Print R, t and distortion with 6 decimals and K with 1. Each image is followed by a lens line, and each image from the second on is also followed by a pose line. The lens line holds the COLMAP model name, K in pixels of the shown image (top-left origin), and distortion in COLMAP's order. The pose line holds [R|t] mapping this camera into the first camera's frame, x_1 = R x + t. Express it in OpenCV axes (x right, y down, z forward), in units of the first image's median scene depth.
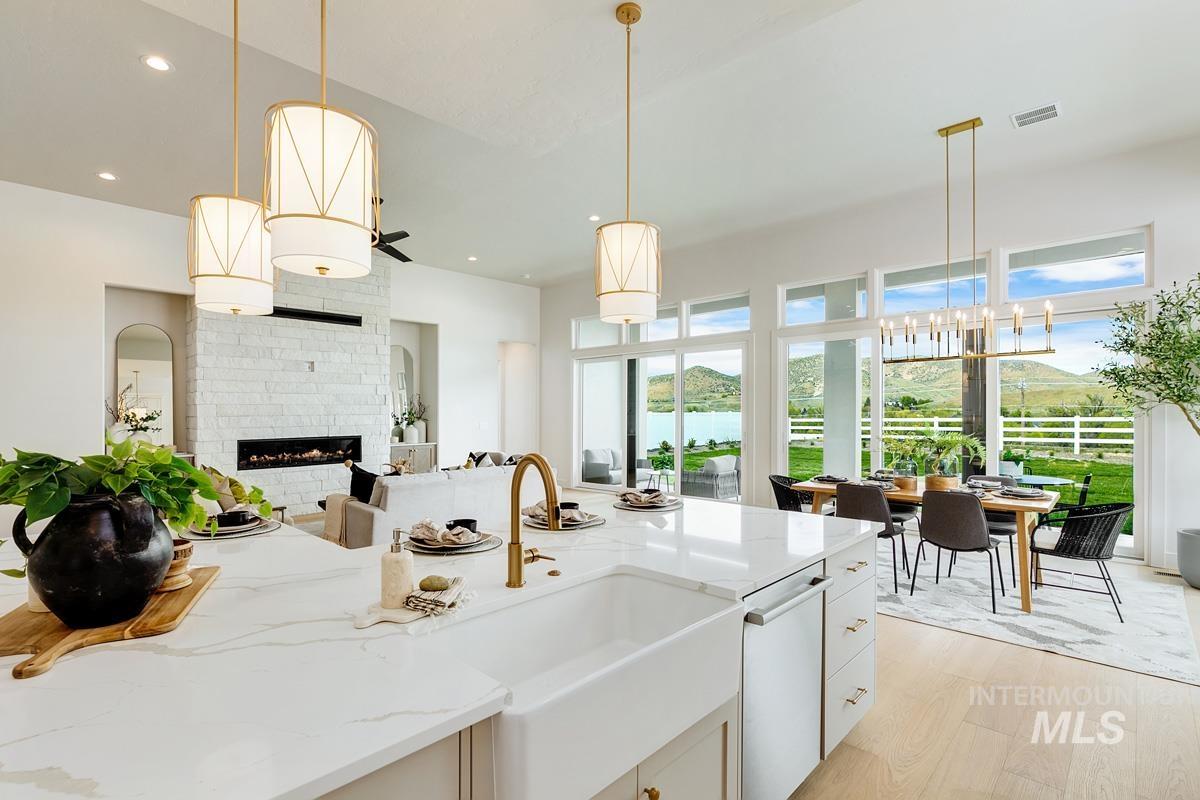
lens RADIAL K [[558.4, 0, 598.6], [0, 558.4, 402.8], [0, 0, 1]] dist [0.002327, 0.000190]
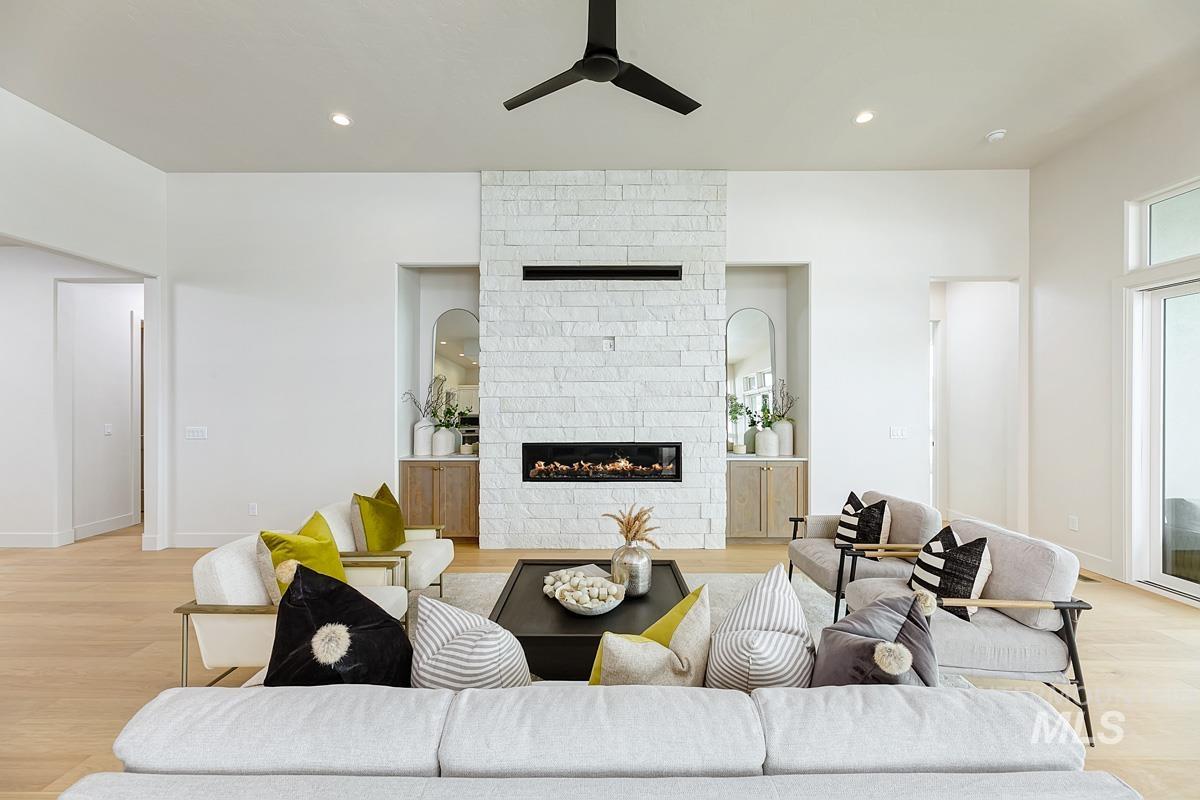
lens RADIAL K [[489.6, 0, 599.0], [0, 489.6, 397.2], [0, 0, 1]] dist [0.004504, 0.000383]
pose [[0.691660, -0.003935, -0.722212, -0.069944], [0.007100, 0.999974, 0.001351, 0.002496], [0.722188, -0.006062, 0.691670, 0.532841]]
